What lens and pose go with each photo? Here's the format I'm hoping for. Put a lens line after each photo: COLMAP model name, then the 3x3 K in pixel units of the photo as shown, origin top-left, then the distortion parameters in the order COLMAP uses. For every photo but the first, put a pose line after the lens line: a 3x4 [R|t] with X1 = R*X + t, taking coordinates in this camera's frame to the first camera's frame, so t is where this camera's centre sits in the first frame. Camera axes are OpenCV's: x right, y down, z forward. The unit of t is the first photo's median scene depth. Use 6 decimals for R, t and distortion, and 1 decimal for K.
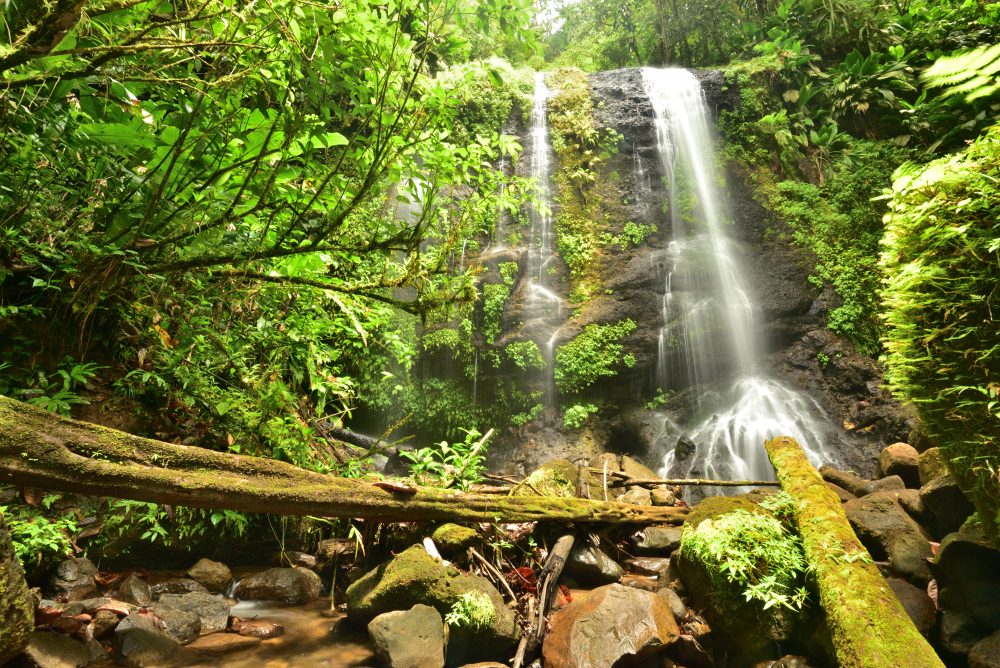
lens RADIAL K [[460.1, 0, 501.9], [0, 460.1, 333.1], [0, 0, 1]] dist [-0.005325, -0.025060]
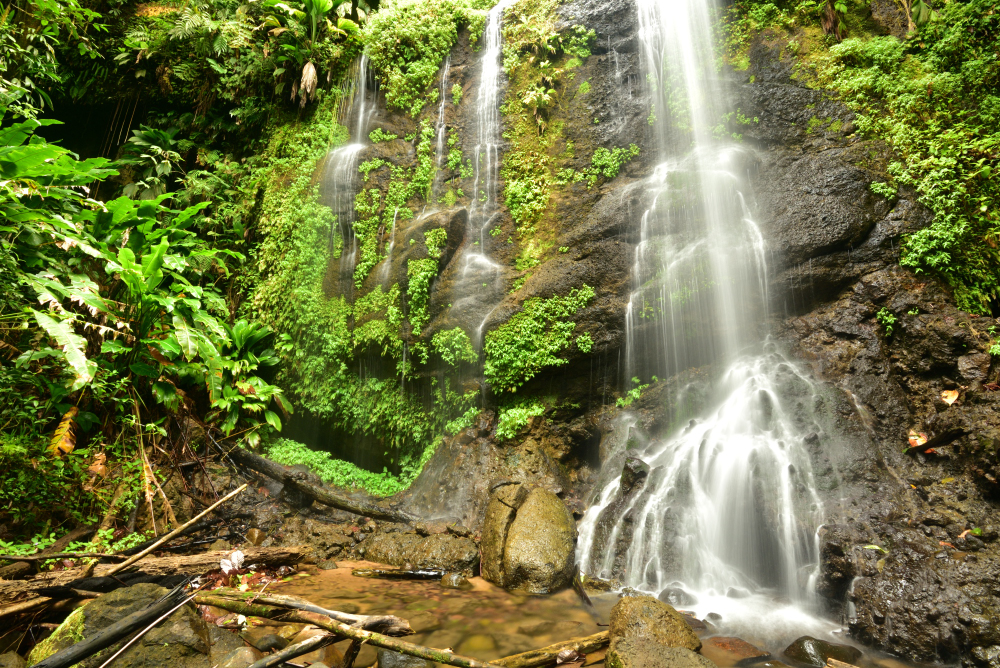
lens RADIAL K [[460.1, 0, 501.9], [0, 460.1, 333.1], [0, 0, 1]] dist [-0.005325, -0.025060]
pose [[0.959470, -0.085122, -0.268649, 0.332509], [0.106162, 0.992238, 0.064761, -0.015490], [0.261051, -0.090656, 0.961059, 0.260191]]
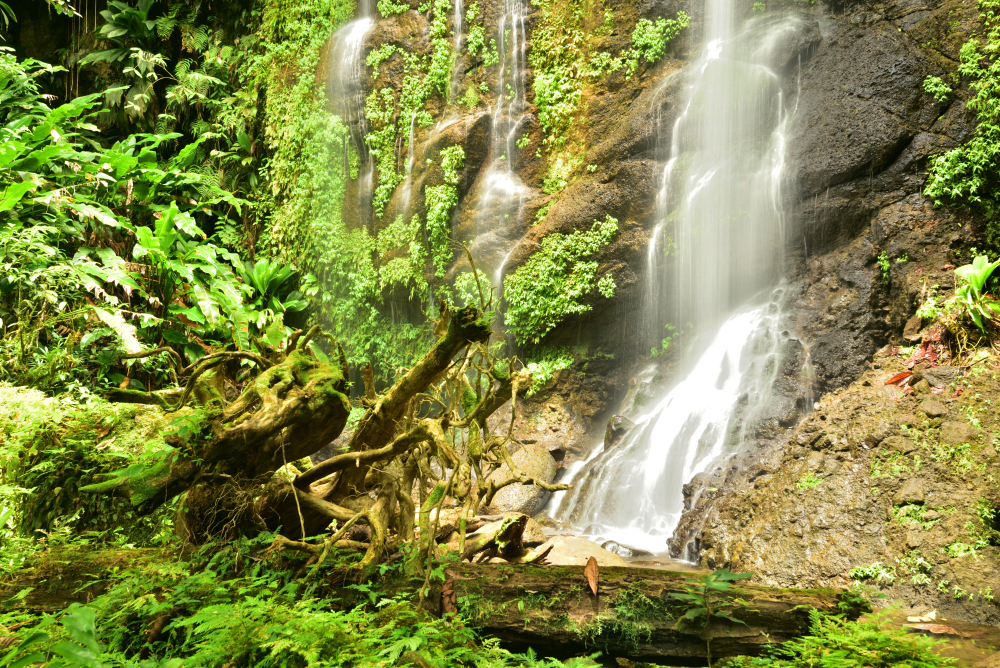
lens RADIAL K [[951.9, 0, 500.0], [0, 951.9, 334.0], [0, 0, 1]] dist [0.052986, -0.007831]
pose [[0.825254, -0.062073, -0.561340, 0.841230], [0.205471, 0.958826, 0.196046, -0.155008], [0.526059, -0.277127, 0.804029, -0.130155]]
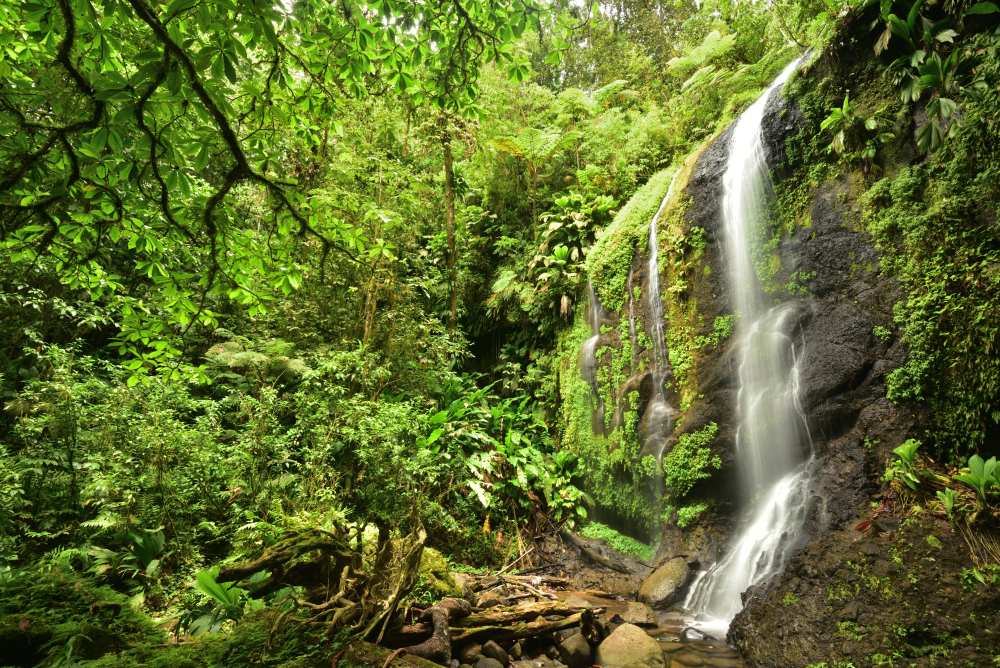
lens RADIAL K [[460.1, 0, 501.9], [0, 460.1, 333.1], [0, 0, 1]] dist [-0.005325, -0.025060]
pose [[0.448623, -0.341810, -0.825775, 1.014169], [0.290646, 0.929547, -0.226863, -0.123048], [0.845141, -0.138232, 0.516362, 0.036021]]
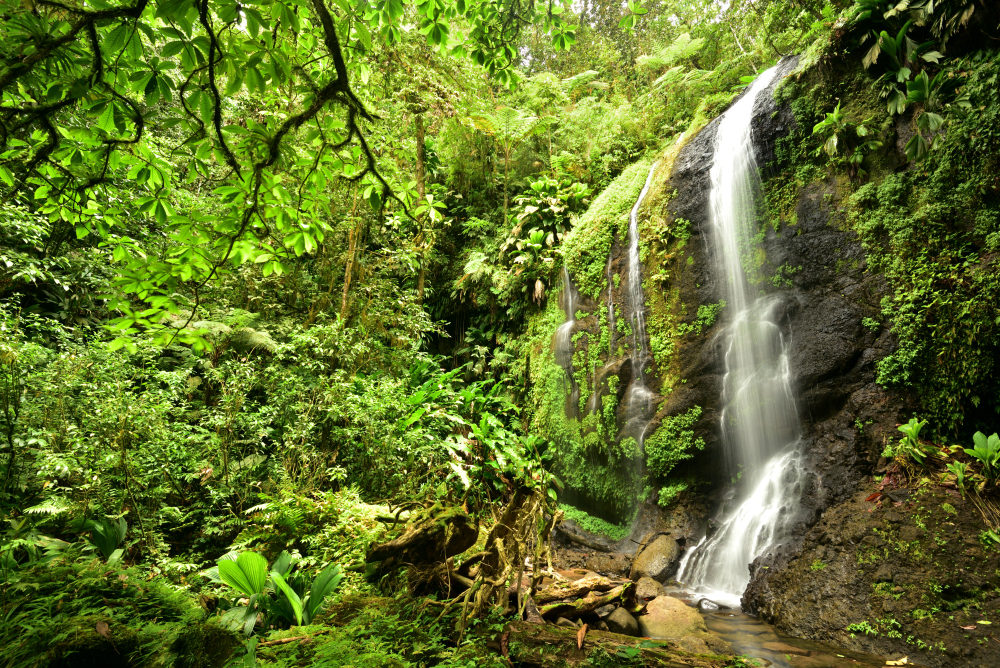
lens RADIAL K [[460.1, 0, 501.9], [0, 460.1, 333.1], [0, 0, 1]] dist [-0.005325, -0.025060]
pose [[0.576932, -0.300972, -0.759319, 0.907218], [0.280199, 0.946151, -0.162131, -0.149048], [0.767228, -0.119221, 0.630197, -0.072763]]
